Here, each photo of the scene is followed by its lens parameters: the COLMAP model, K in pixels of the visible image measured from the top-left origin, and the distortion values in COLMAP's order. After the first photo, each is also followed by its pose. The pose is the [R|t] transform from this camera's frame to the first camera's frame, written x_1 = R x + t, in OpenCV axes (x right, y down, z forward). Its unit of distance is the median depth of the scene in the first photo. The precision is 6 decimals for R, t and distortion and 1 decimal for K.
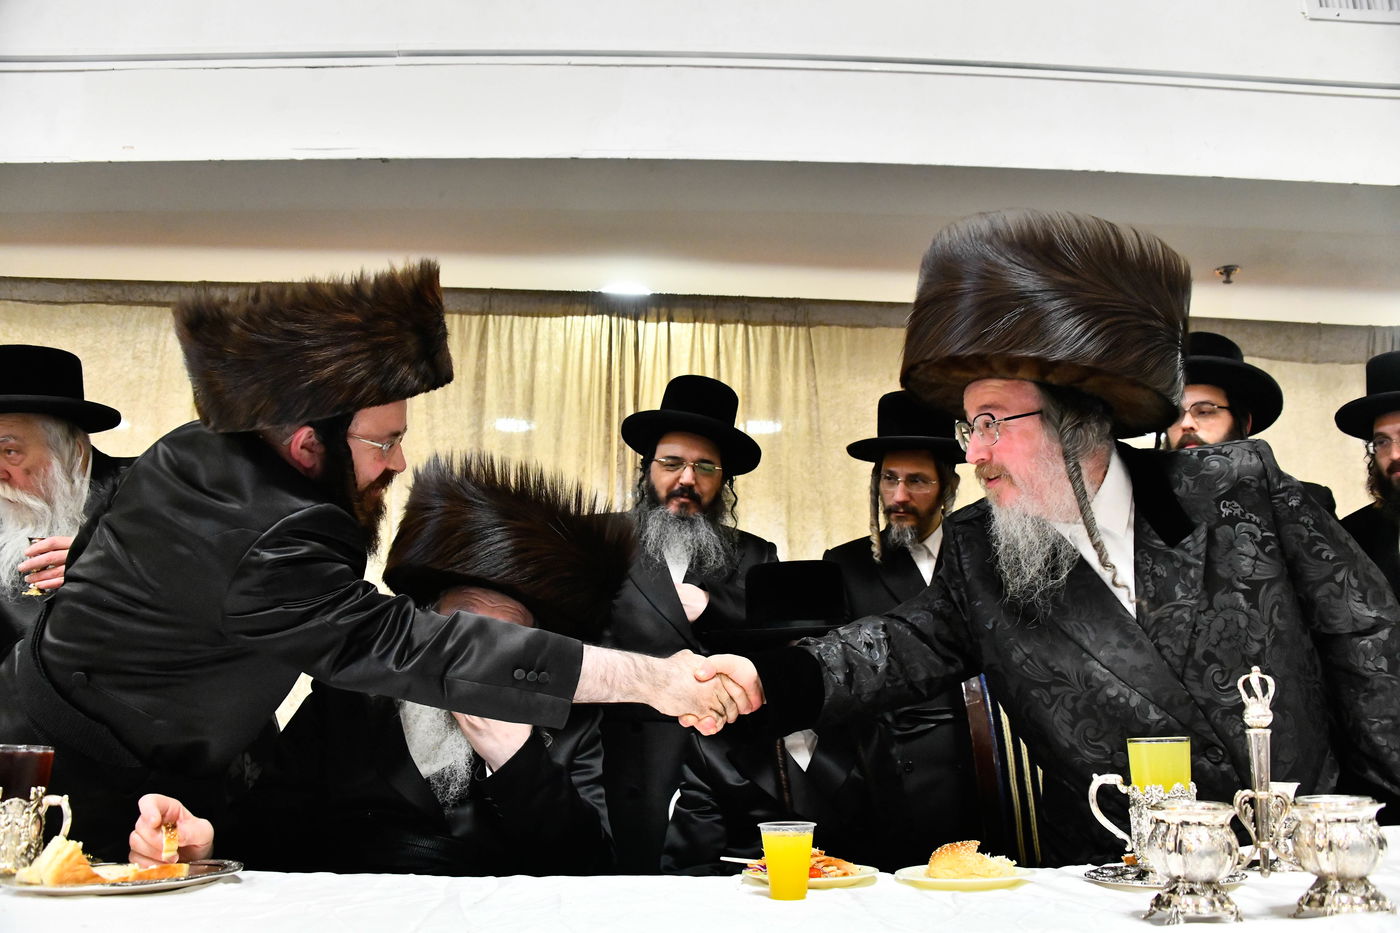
lens RADIAL K [[1115.9, 0, 727.9], [0, 1115.9, 494.2], [0, 0, 1]] dist [-0.147324, 0.080411]
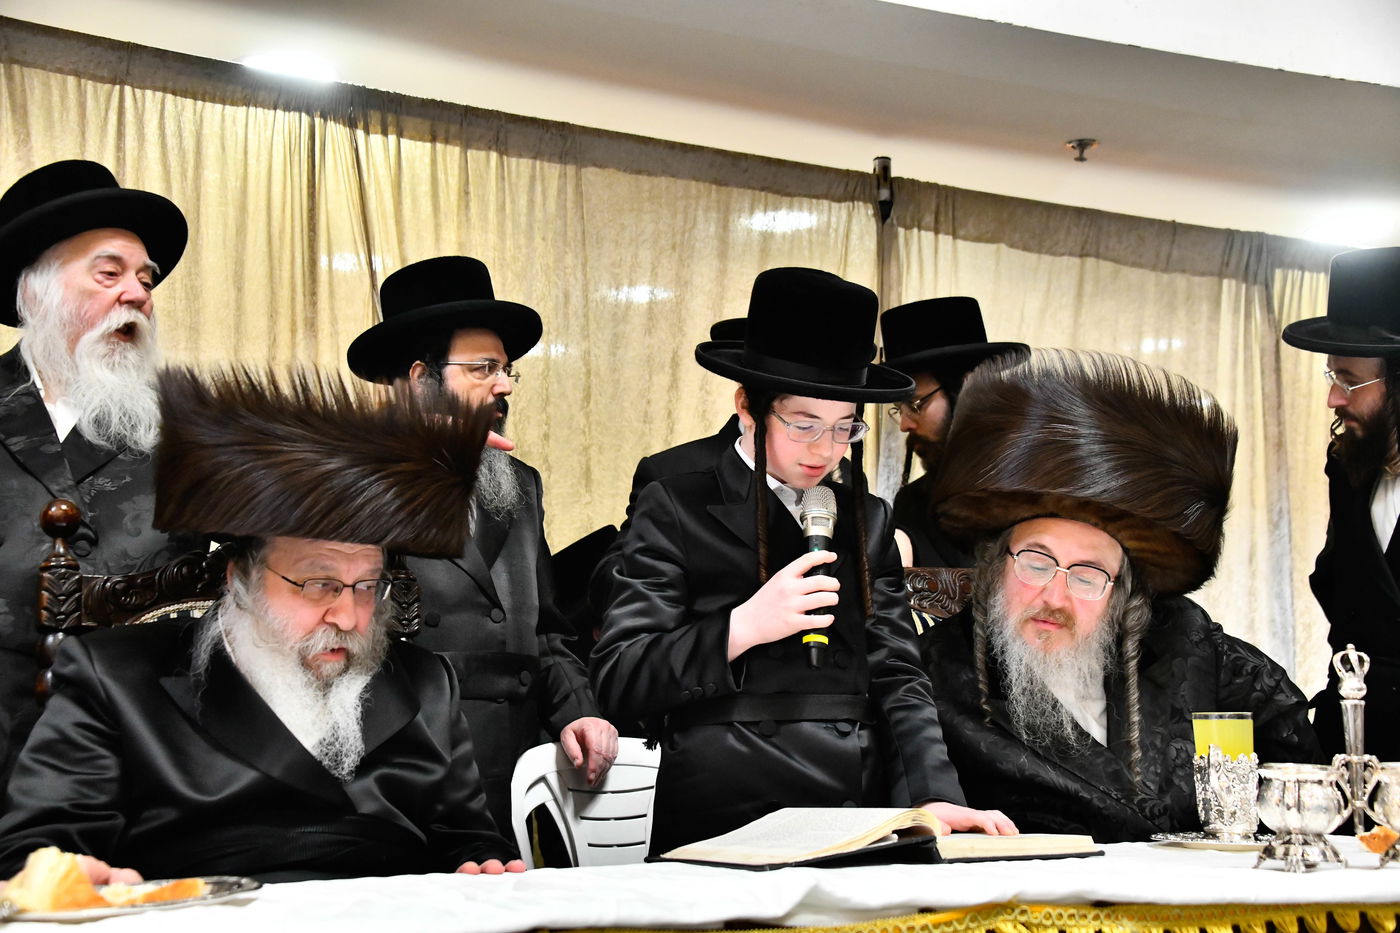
lens RADIAL K [[1848.7, 0, 684.1], [0, 1848.7, 492.7], [0, 0, 1]] dist [0.233932, 0.000000]
pose [[0.909854, 0.039438, 0.413051, -0.368886], [-0.068888, 0.996015, 0.056644, -0.011781], [-0.409171, -0.079992, 0.908945, -0.156643]]
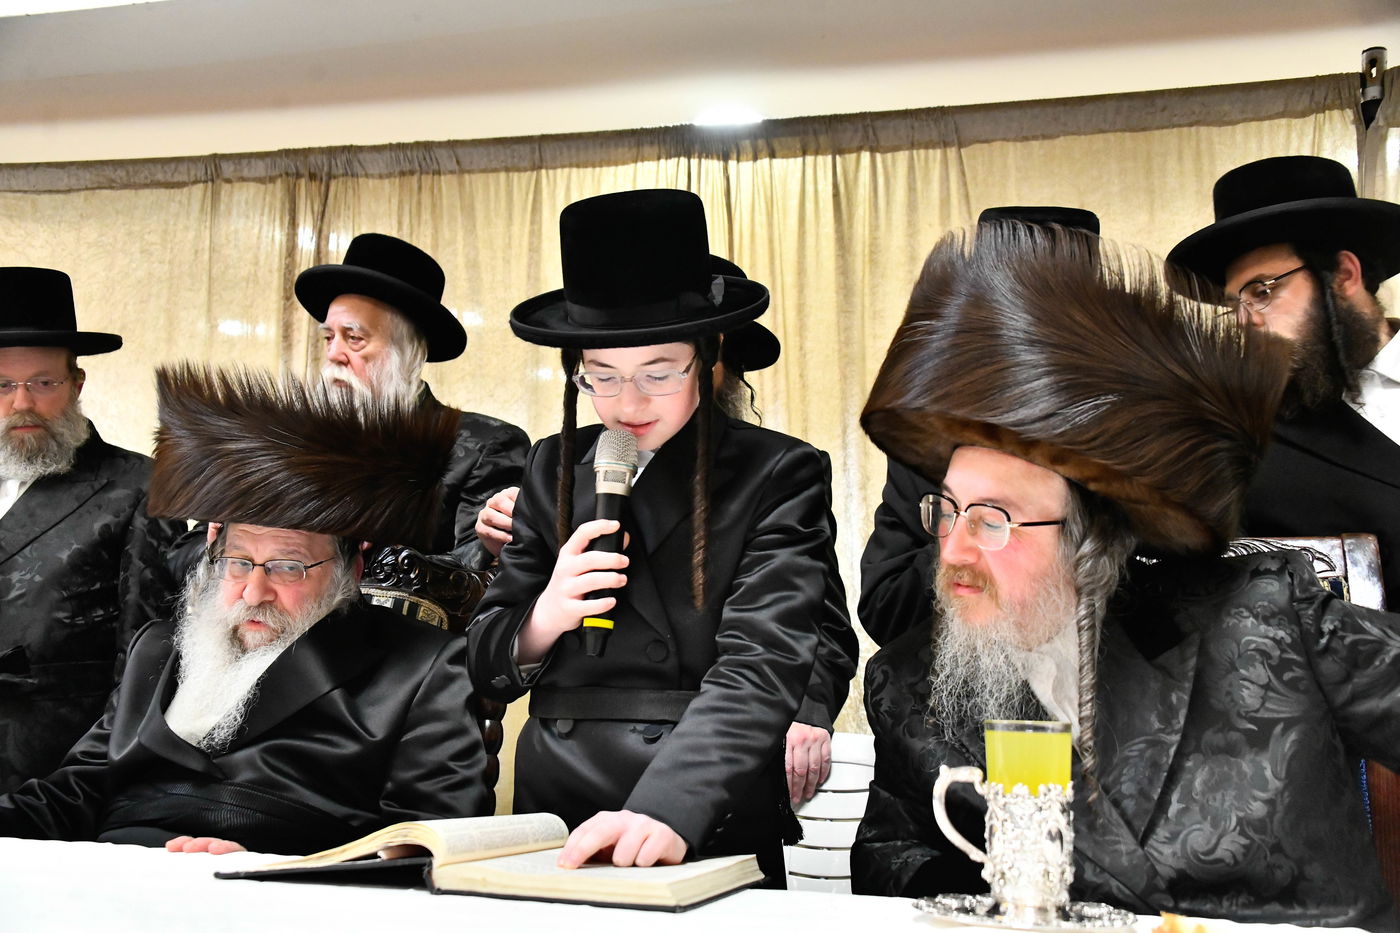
lens RADIAL K [[1500.2, 0, 707.1], [0, 1500.2, 463.6], [0, 0, 1]] dist [0.068242, 0.000000]
pose [[0.934731, -0.022092, -0.354669, 0.264933], [0.035039, 0.998932, 0.030122, 0.017782], [0.353625, -0.040583, 0.934506, 0.035480]]
